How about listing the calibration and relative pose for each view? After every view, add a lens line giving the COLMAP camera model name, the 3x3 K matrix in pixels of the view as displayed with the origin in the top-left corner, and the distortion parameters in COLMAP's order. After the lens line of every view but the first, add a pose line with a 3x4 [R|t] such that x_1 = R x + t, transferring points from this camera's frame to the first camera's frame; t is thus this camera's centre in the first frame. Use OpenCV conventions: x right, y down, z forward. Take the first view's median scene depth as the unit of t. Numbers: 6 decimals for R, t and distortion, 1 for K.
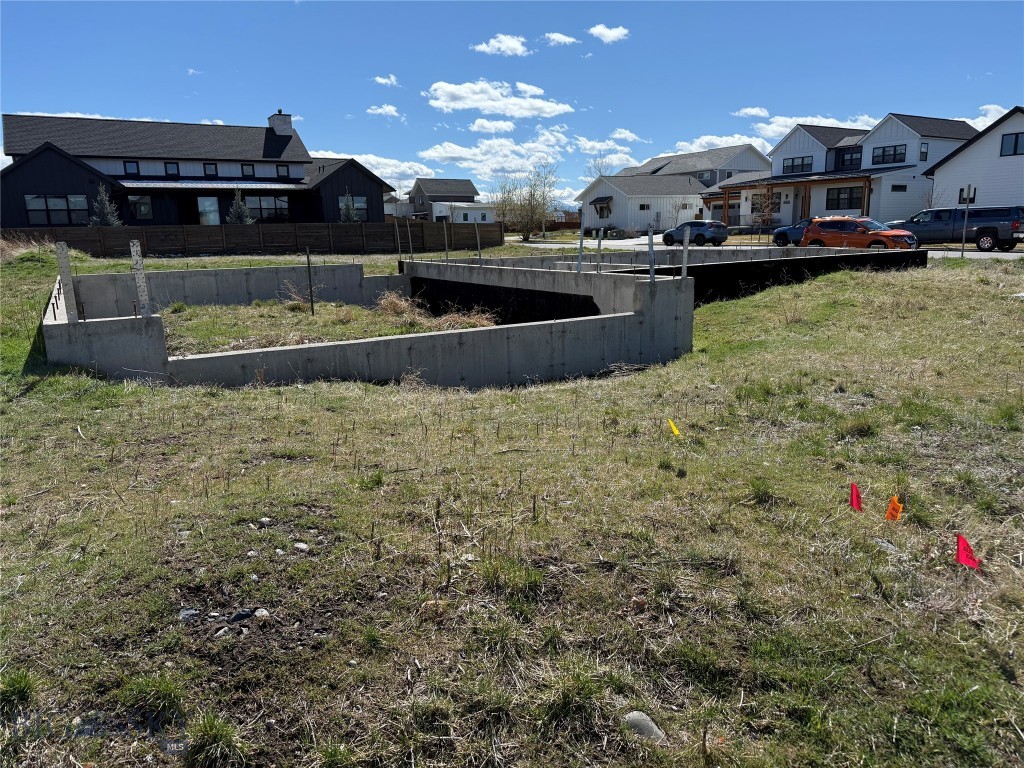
lens RADIAL K [[751.8, 0, 511.5], [0, 751.8, 409.1], [0, 0, 1]] dist [0.060348, -0.066366]
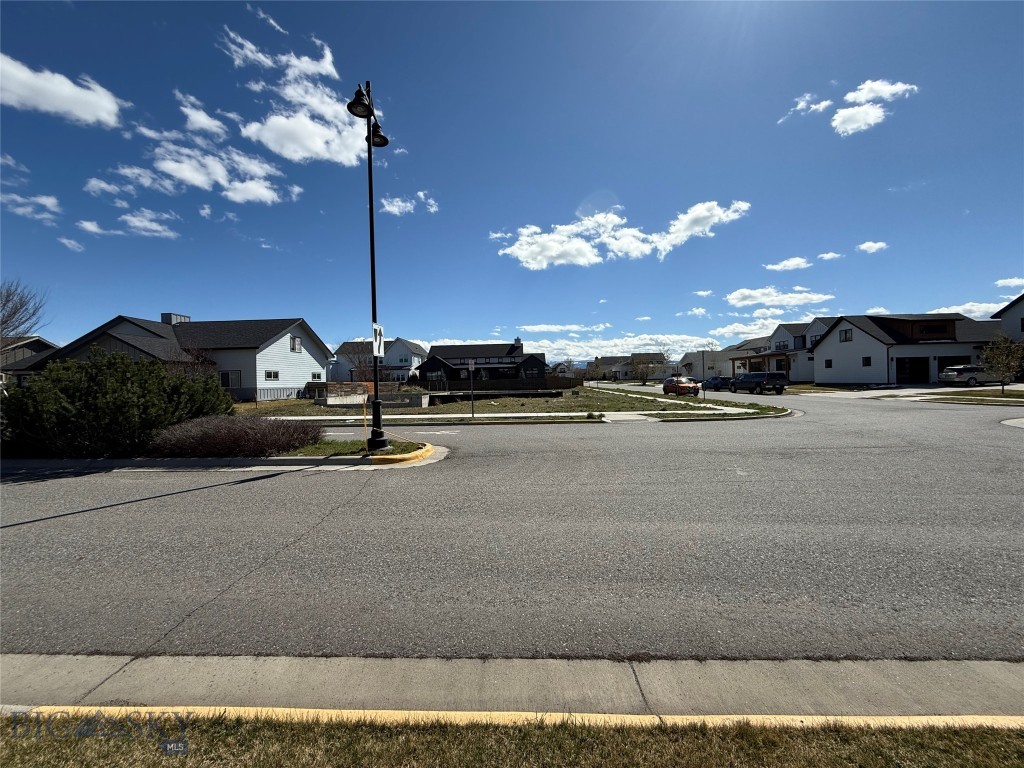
lens RADIAL K [[424.8, 0, 513.2], [0, 424.8, 359.5], [0, 0, 1]] dist [-0.002459, 0.001511]
pose [[0.822640, -0.025554, -0.567988, 0.258200], [-0.125479, 0.966197, -0.225206, 0.012496], [0.554543, 0.256534, 0.791626, -0.093397]]
